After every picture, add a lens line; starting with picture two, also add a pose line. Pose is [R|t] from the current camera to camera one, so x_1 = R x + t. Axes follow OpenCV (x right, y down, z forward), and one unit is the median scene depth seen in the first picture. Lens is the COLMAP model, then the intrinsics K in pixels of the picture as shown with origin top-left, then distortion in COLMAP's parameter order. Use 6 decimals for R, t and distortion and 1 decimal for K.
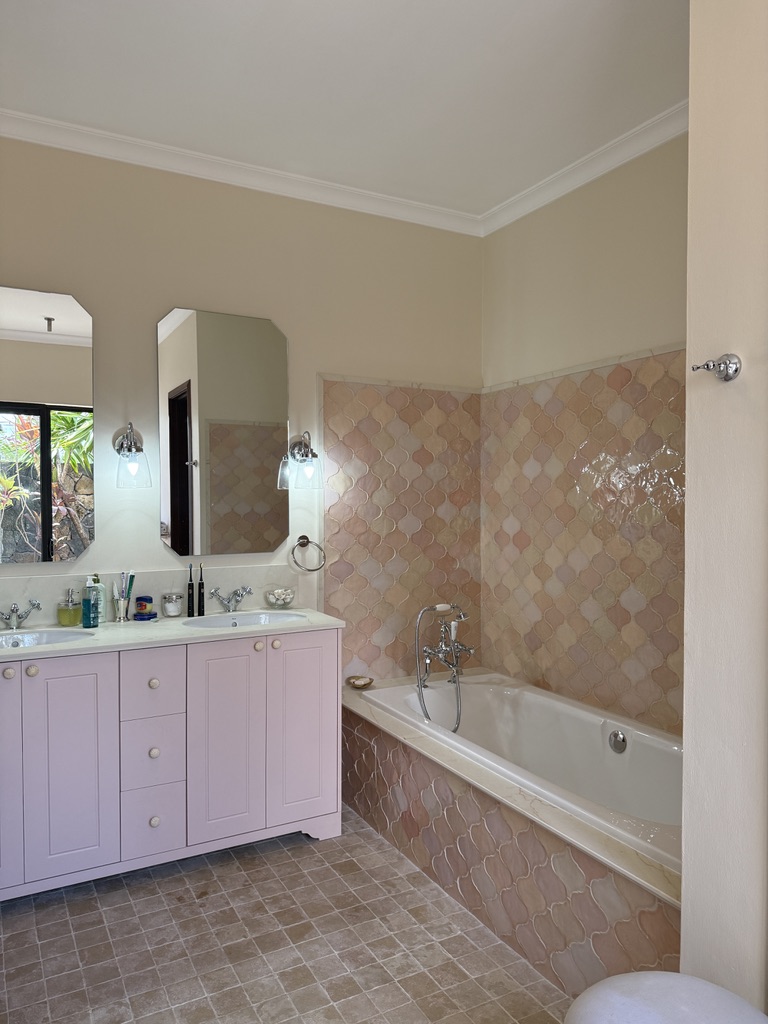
lens RADIAL K [[717.5, 0, 377.3], [0, 717.5, 521.6], [0, 0, 1]] dist [0.060832, -0.080455]
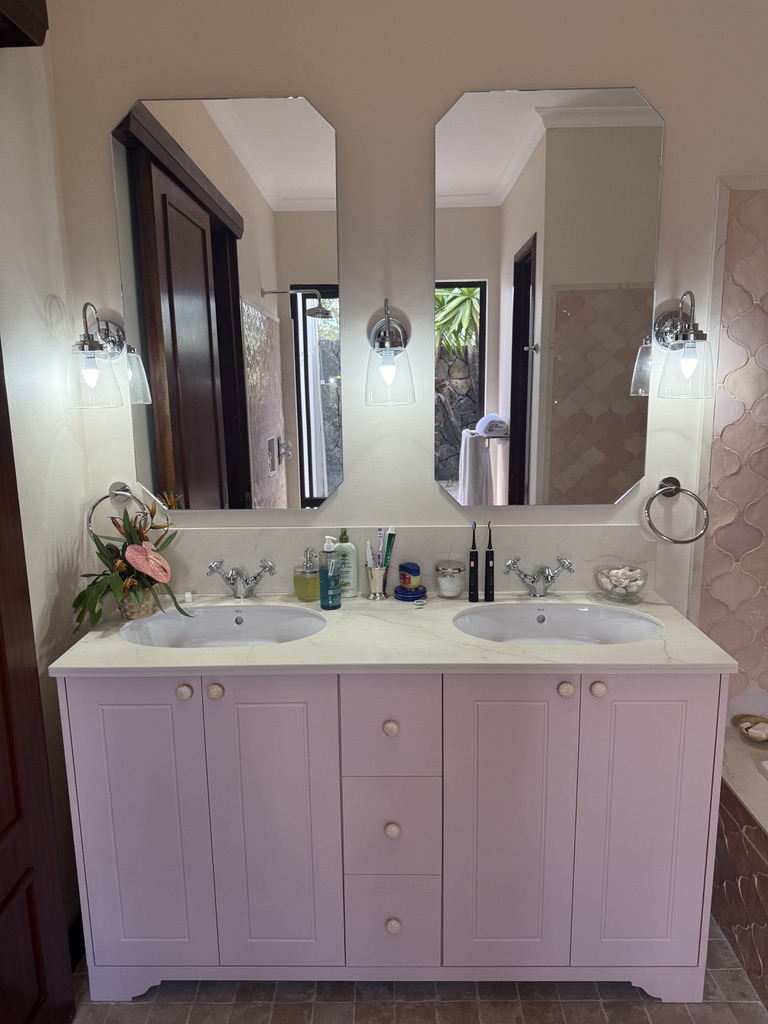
lens RADIAL K [[717.5, 0, 377.3], [0, 717.5, 521.6], [0, 0, 1]] dist [0.060832, -0.080455]
pose [[0.872085, 0.078020, -0.483094, -0.024762], [0.003474, 0.986197, 0.165542, -0.045535], [0.489342, -0.146045, 0.859776, 0.391503]]
